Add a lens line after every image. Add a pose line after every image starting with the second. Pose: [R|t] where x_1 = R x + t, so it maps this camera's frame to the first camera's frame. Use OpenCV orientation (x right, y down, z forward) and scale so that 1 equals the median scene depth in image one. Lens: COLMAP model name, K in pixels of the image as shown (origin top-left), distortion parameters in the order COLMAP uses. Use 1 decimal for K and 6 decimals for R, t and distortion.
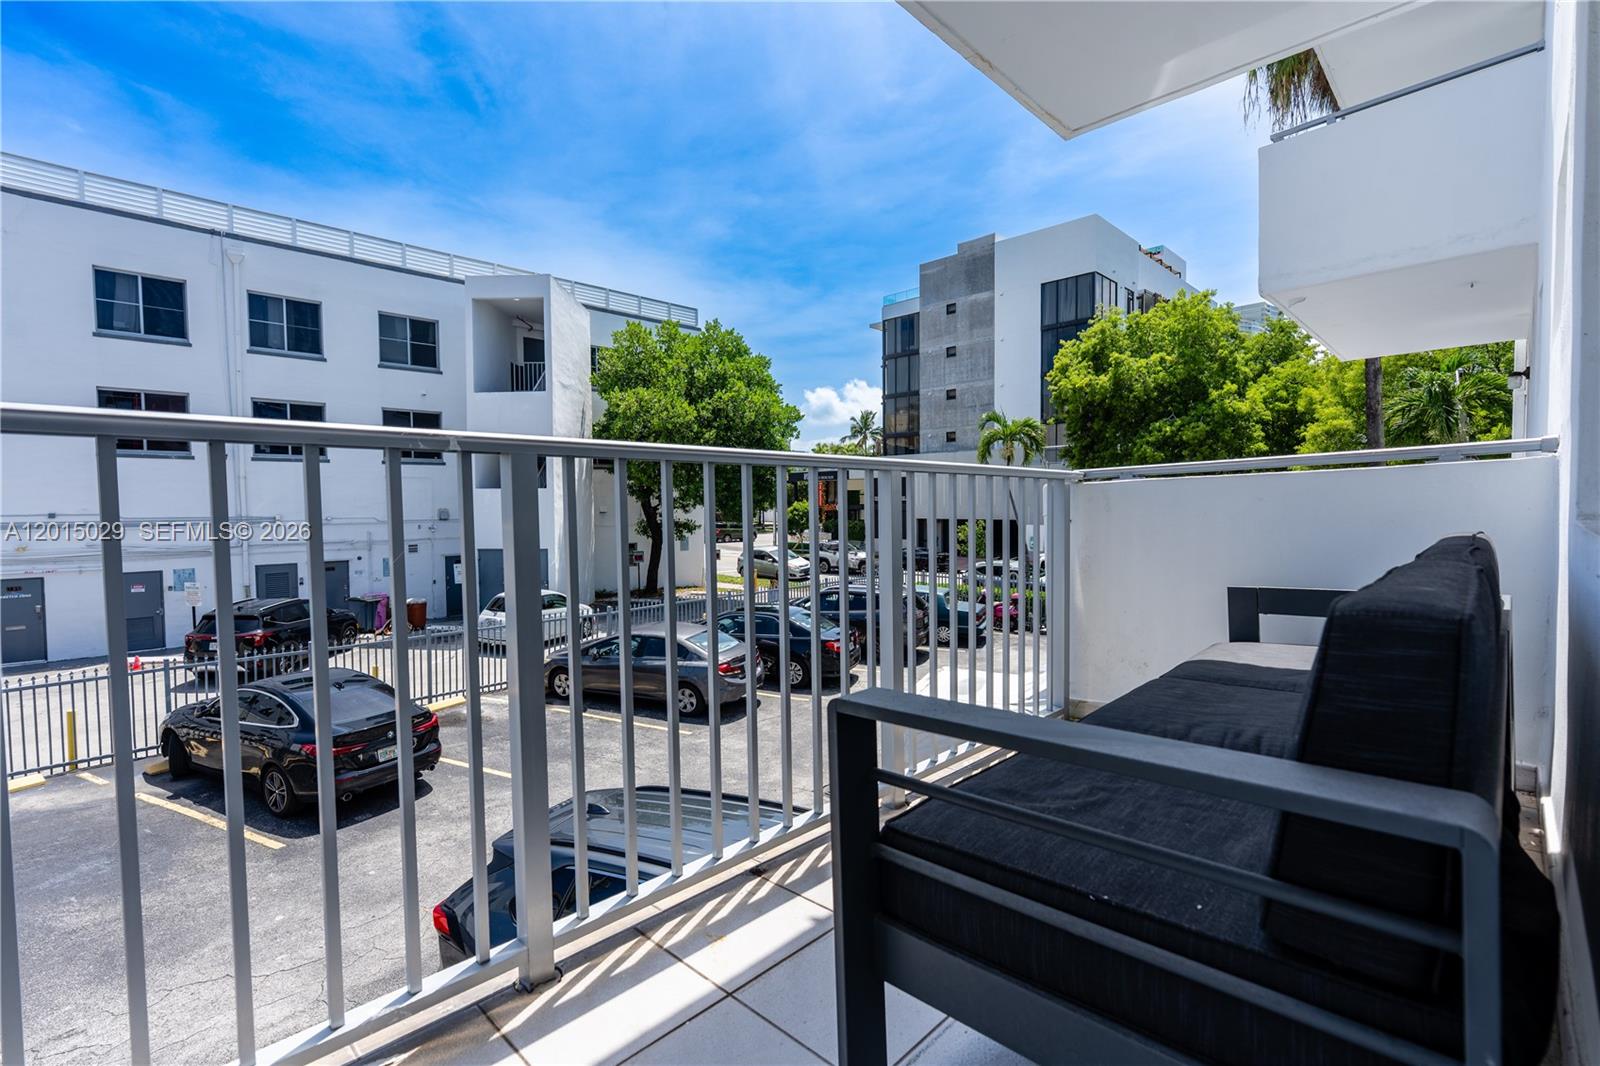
lens RADIAL K [[725.1, 0, 804.2], [0, 725.1, 534.6], [0, 0, 1]] dist [-0.003873, -0.000758]
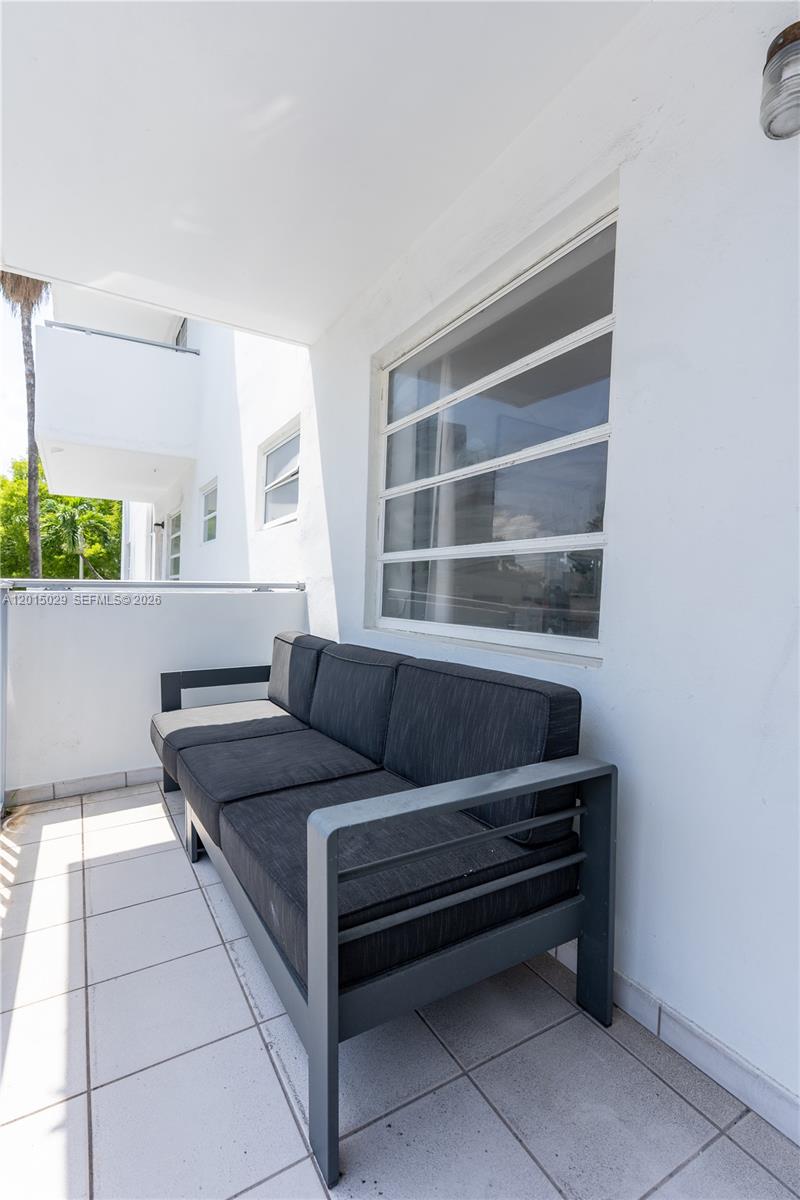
lens RADIAL K [[543.8, 0, 400.1], [0, 543.8, 601.2], [0, 0, 1]] dist [-0.003873, -0.000758]
pose [[0.269603, 0.010118, 0.962918, -0.316211], [0.008563, 0.999880, -0.012903, -0.051705], [-0.962934, 0.011724, 0.269484, 0.265132]]
